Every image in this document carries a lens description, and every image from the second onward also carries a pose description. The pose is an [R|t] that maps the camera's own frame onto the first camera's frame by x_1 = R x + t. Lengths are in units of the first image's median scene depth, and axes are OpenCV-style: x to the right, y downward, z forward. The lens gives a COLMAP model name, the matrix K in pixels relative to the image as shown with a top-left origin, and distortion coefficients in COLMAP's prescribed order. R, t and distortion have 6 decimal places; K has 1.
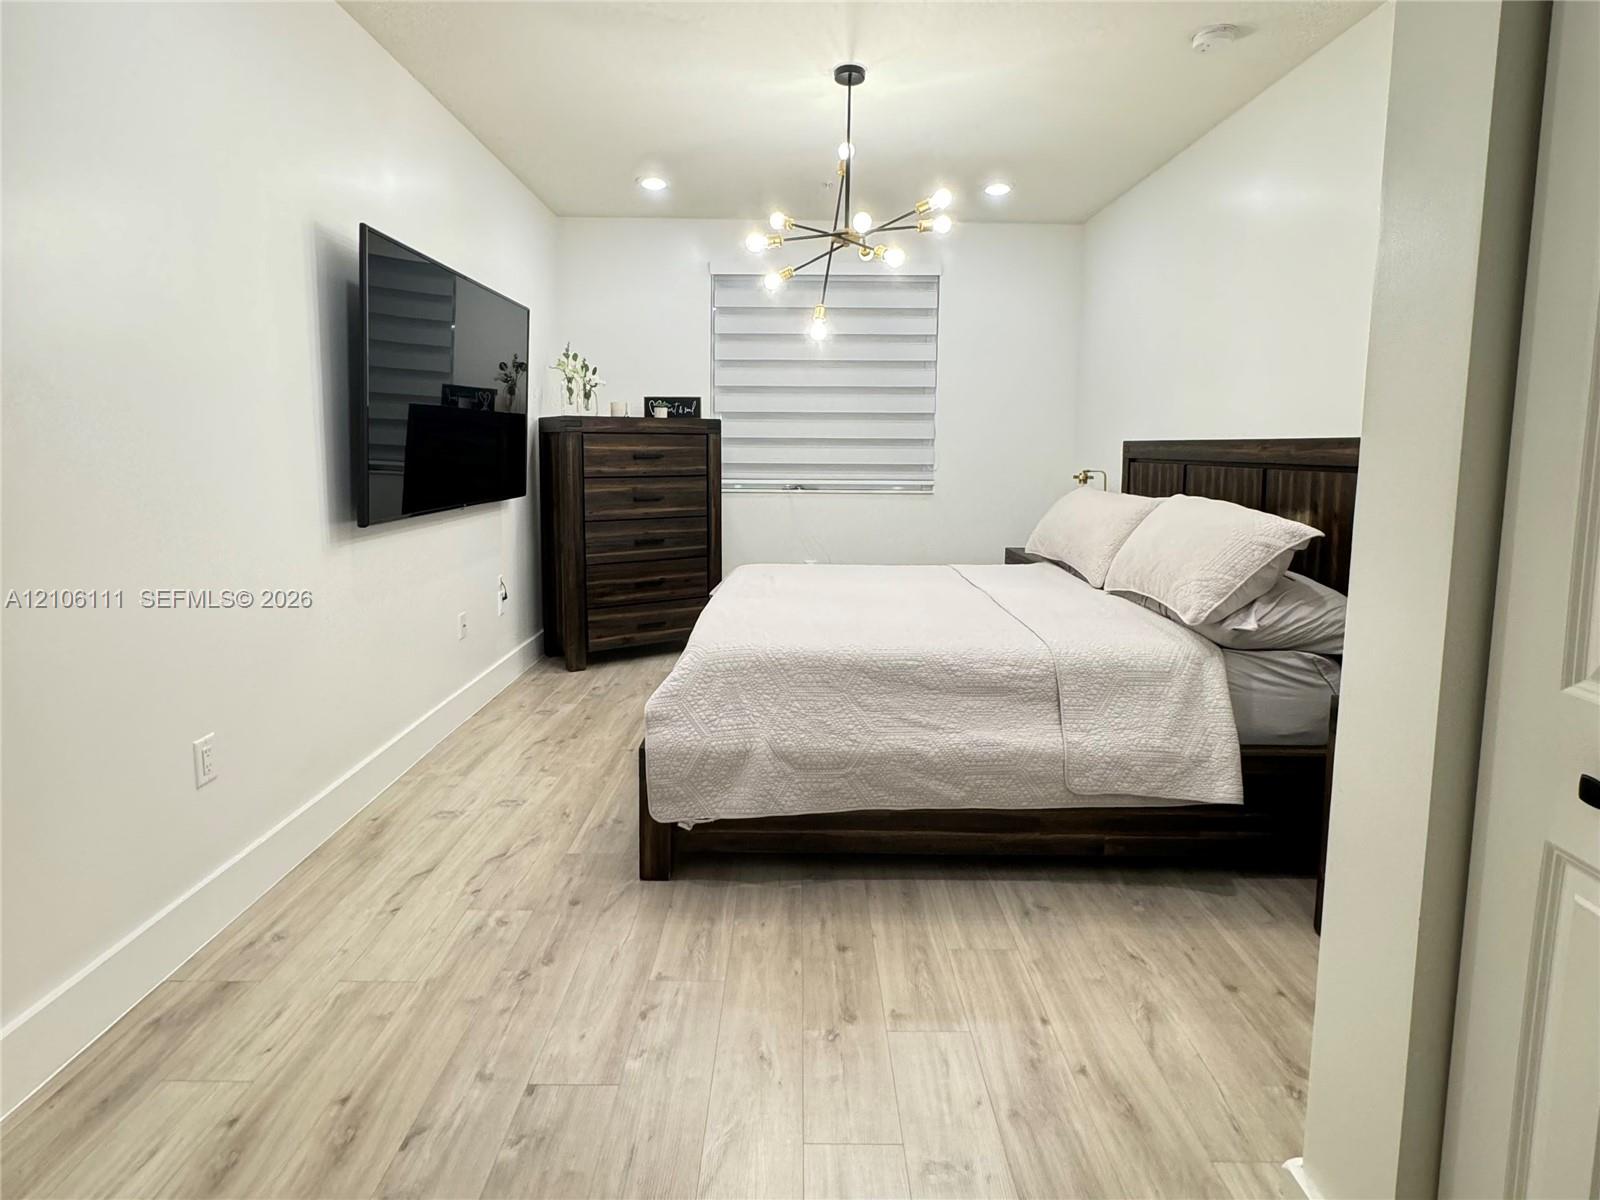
lens RADIAL K [[847.4, 0, 808.3], [0, 847.4, 439.2], [0, 0, 1]] dist [-0.000209, -0.001478]
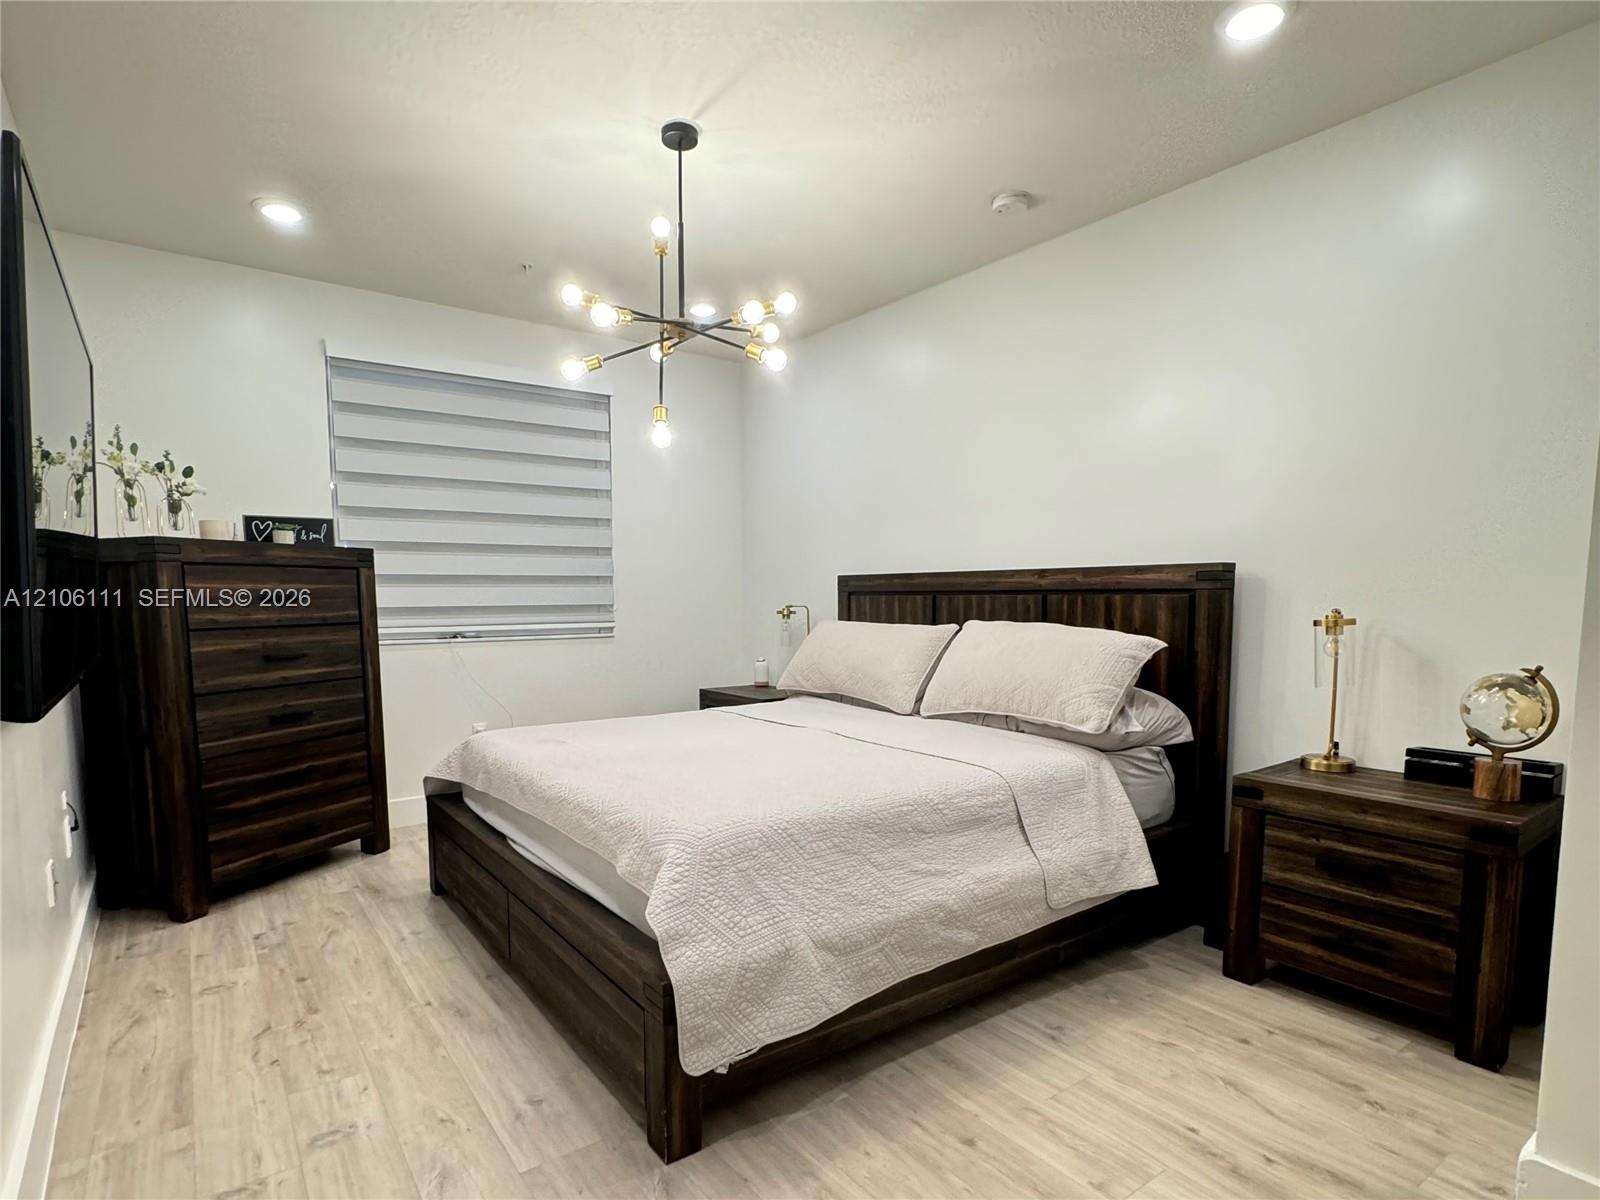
lens RADIAL K [[847.4, 0, 799.6], [0, 847.4, 600.0], [0, 0, 1]] dist [-0.000209, -0.001478]
pose [[0.812016, -0.015053, 0.583441, -0.378519], [0.006712, 0.999842, 0.016455, 0.019906], [-0.583596, -0.009446, 0.811989, 0.255724]]
